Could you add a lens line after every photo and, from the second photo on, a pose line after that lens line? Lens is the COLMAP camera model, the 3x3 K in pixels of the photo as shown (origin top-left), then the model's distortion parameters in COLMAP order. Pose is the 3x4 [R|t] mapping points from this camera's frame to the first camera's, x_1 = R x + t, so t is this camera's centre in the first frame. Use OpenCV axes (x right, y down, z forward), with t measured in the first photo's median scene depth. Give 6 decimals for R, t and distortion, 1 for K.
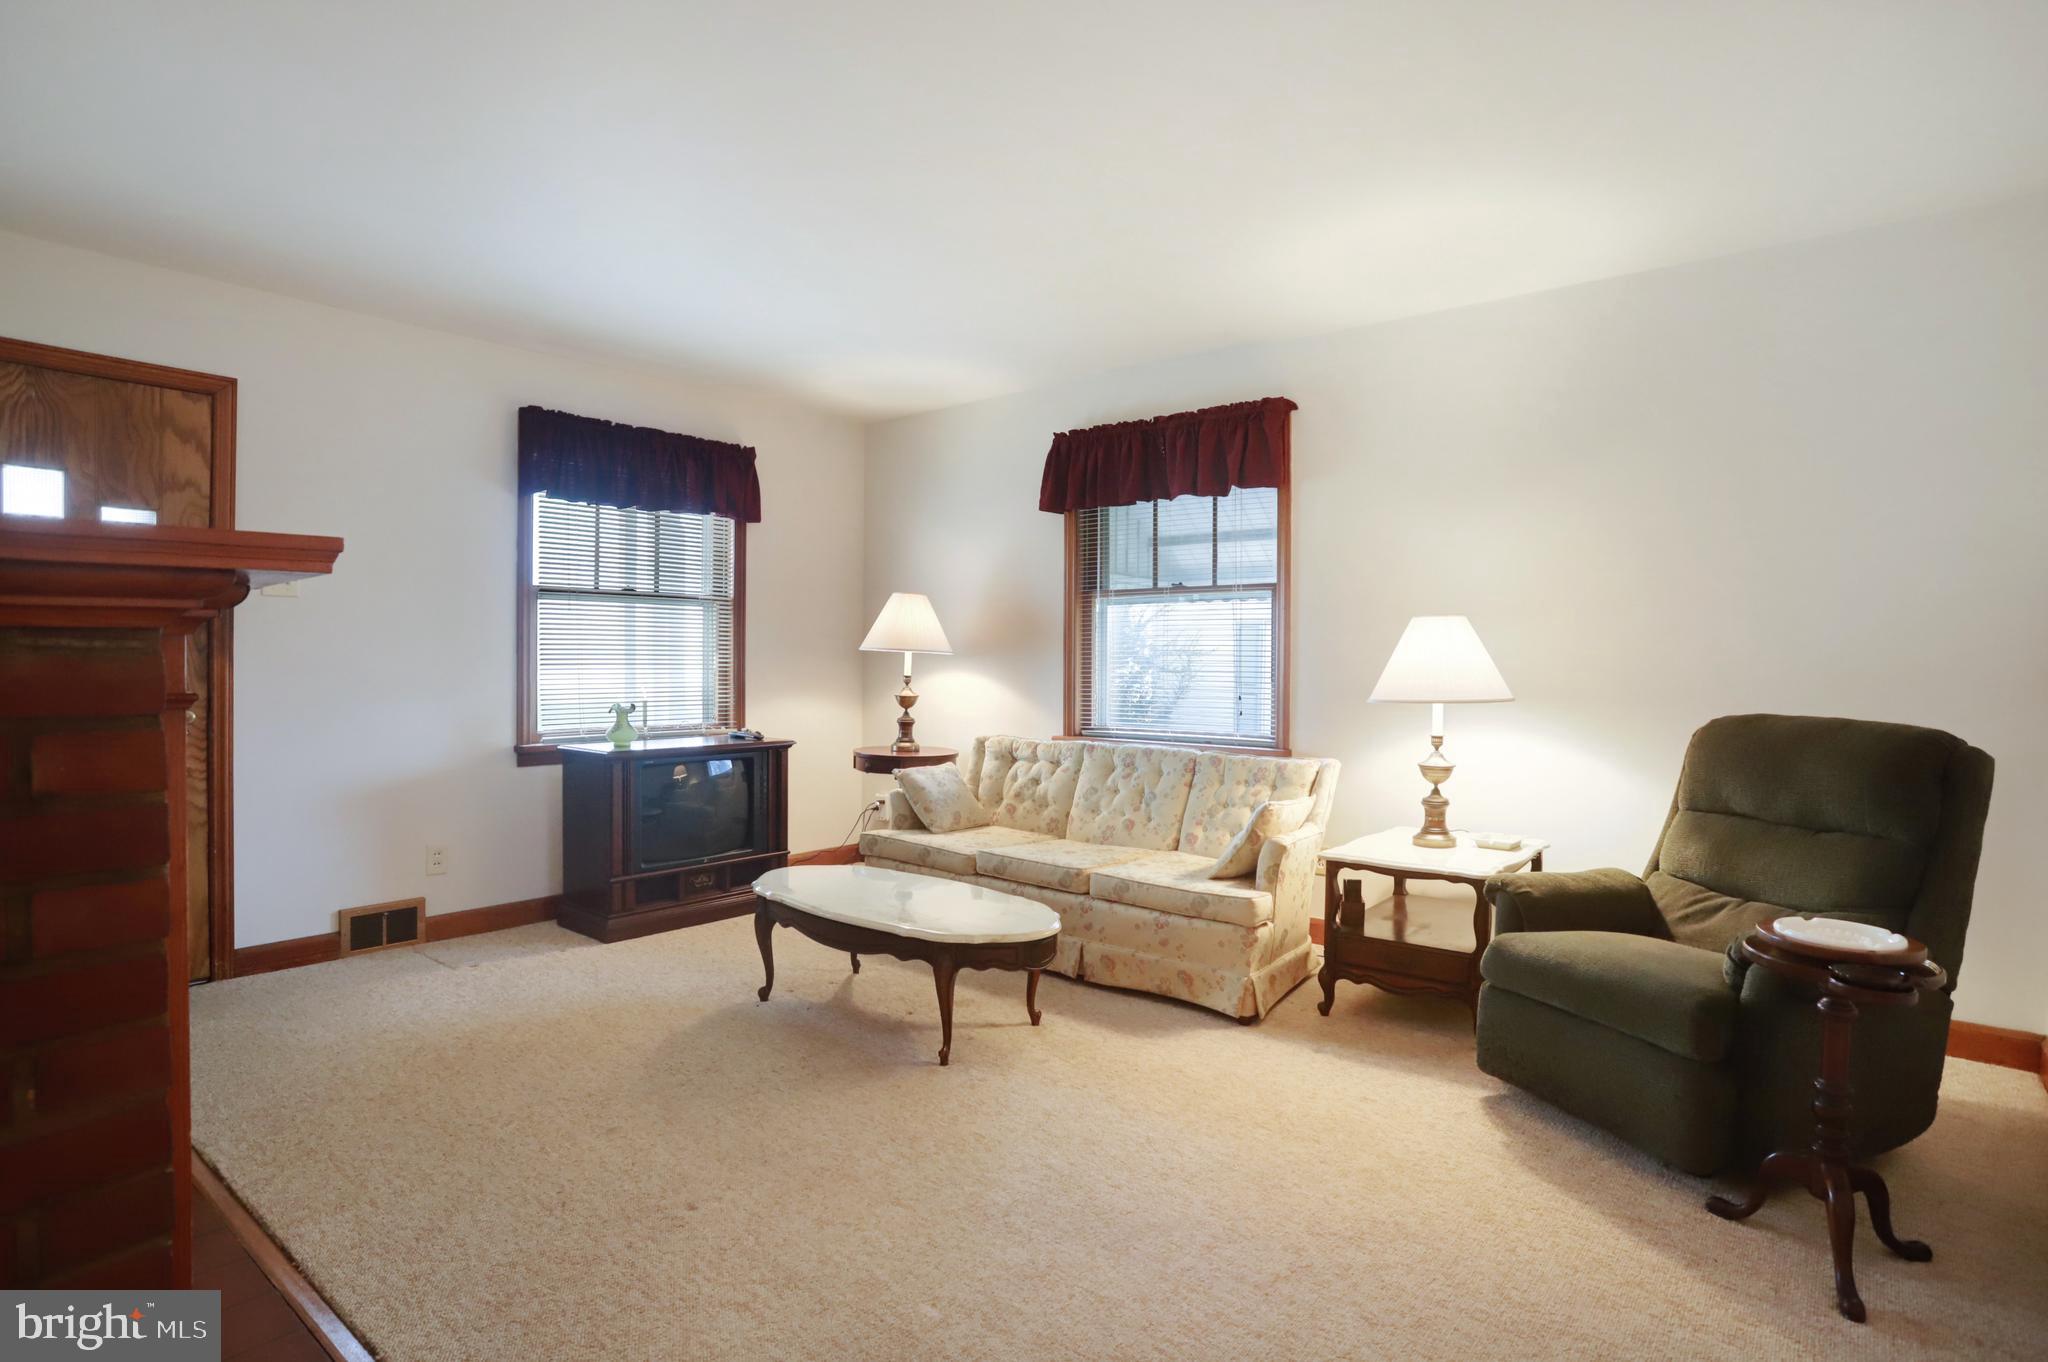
lens RADIAL K [[1062.9, 0, 1017.2], [0, 1062.9, 672.5], [0, 0, 1]] dist [-0.071688, 0.032822]
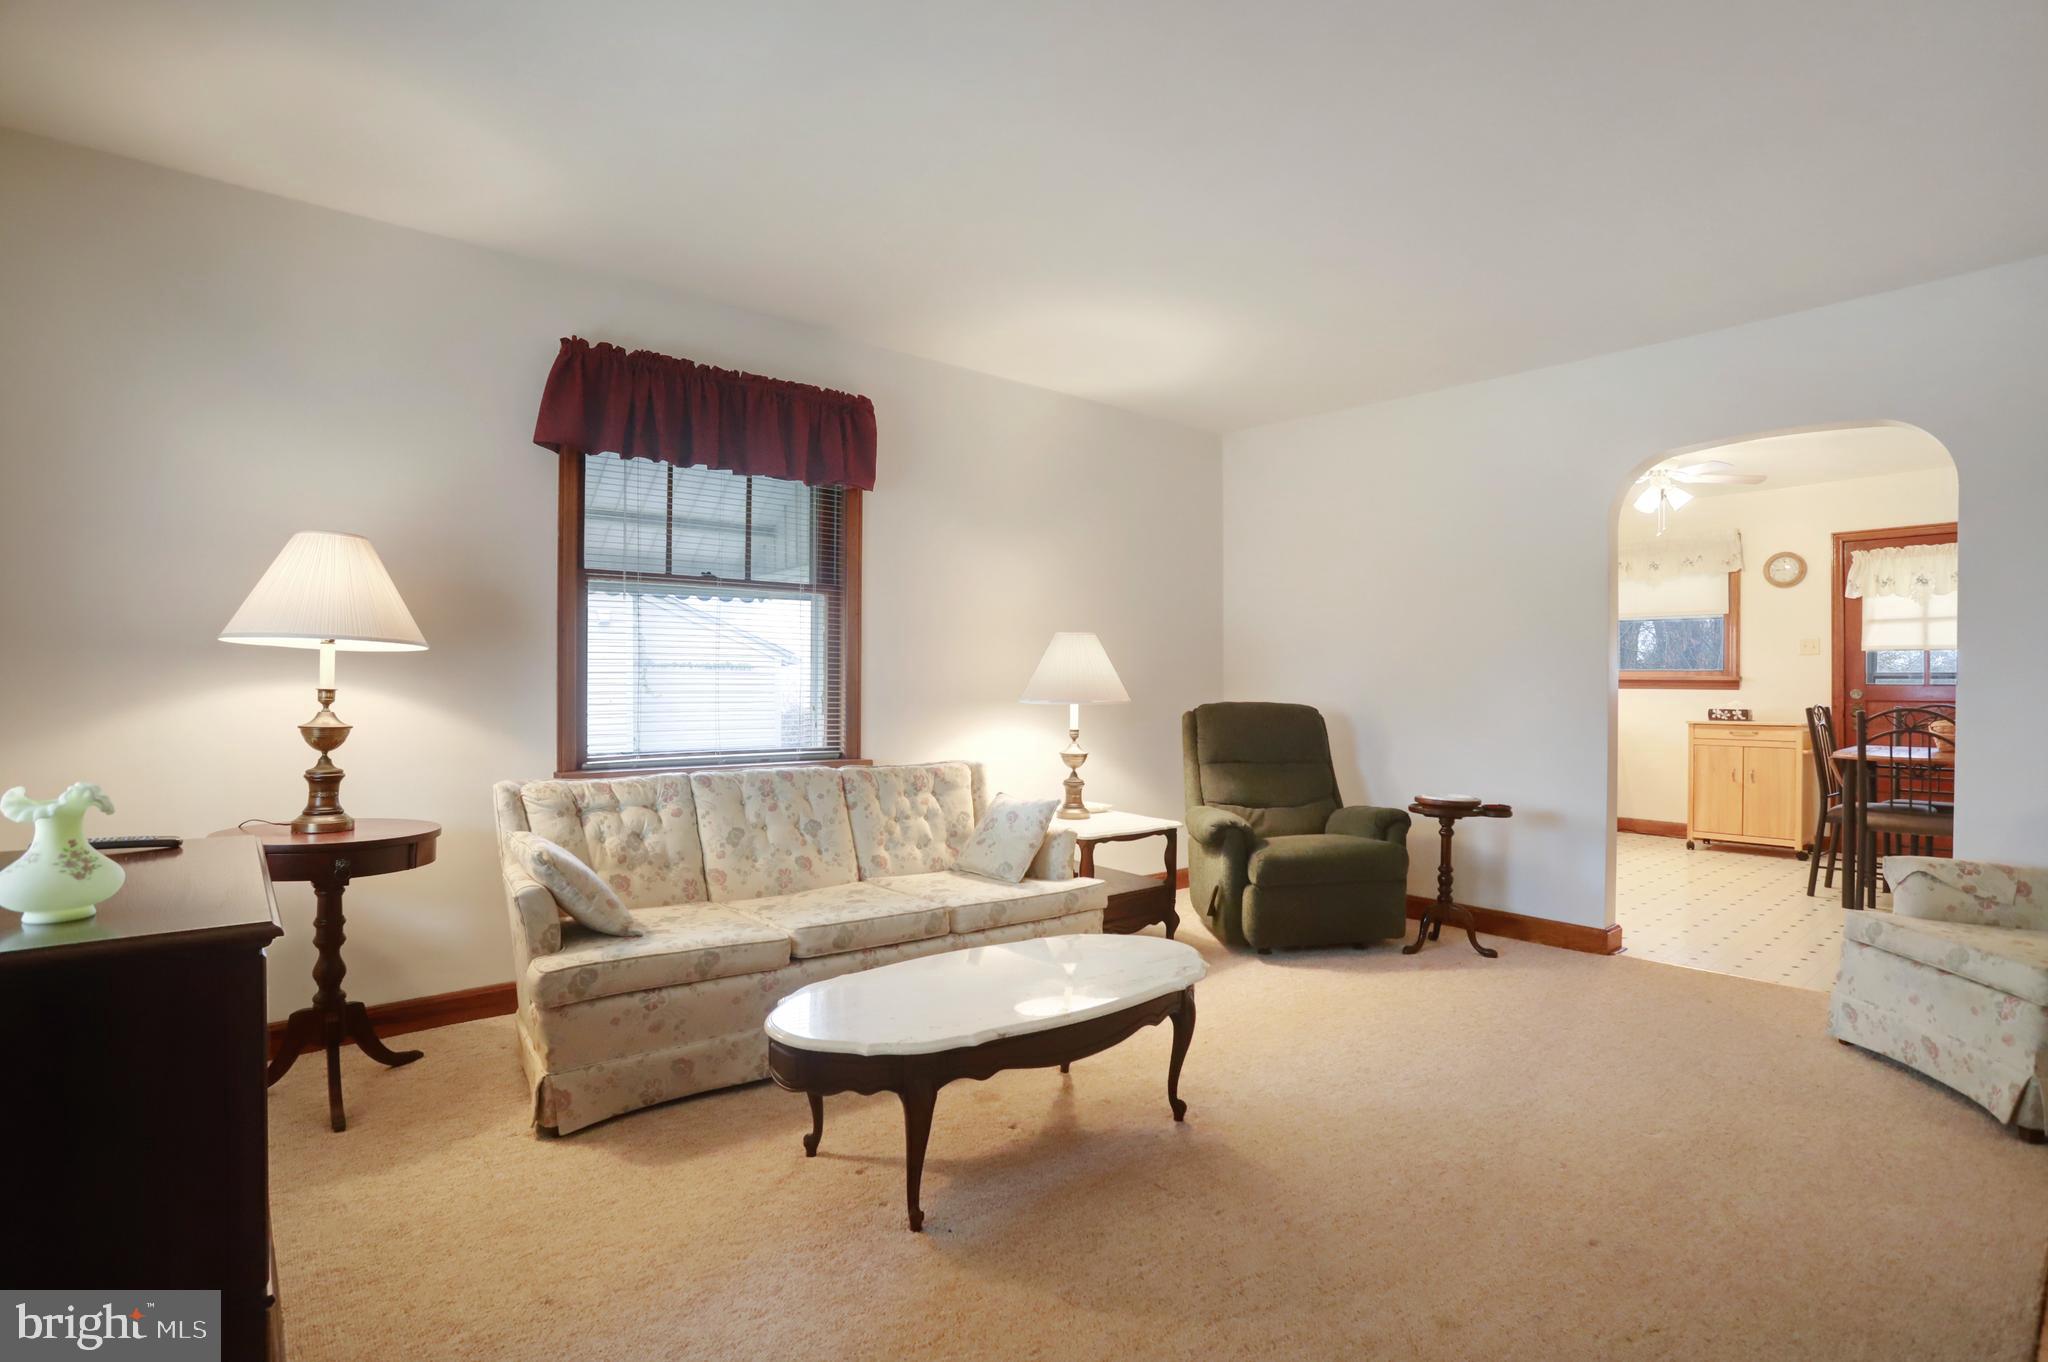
lens RADIAL K [[1009.4, 0, 1036.0], [0, 1009.4, 671.5], [0, 0, 1]] dist [-0.076894, 0.031245]
pose [[0.158211, 0.005196, 0.987392, -0.646157], [0.003844, 0.999975, -0.005878, -0.002325], [-0.987398, 0.004726, 0.158187, 0.690400]]
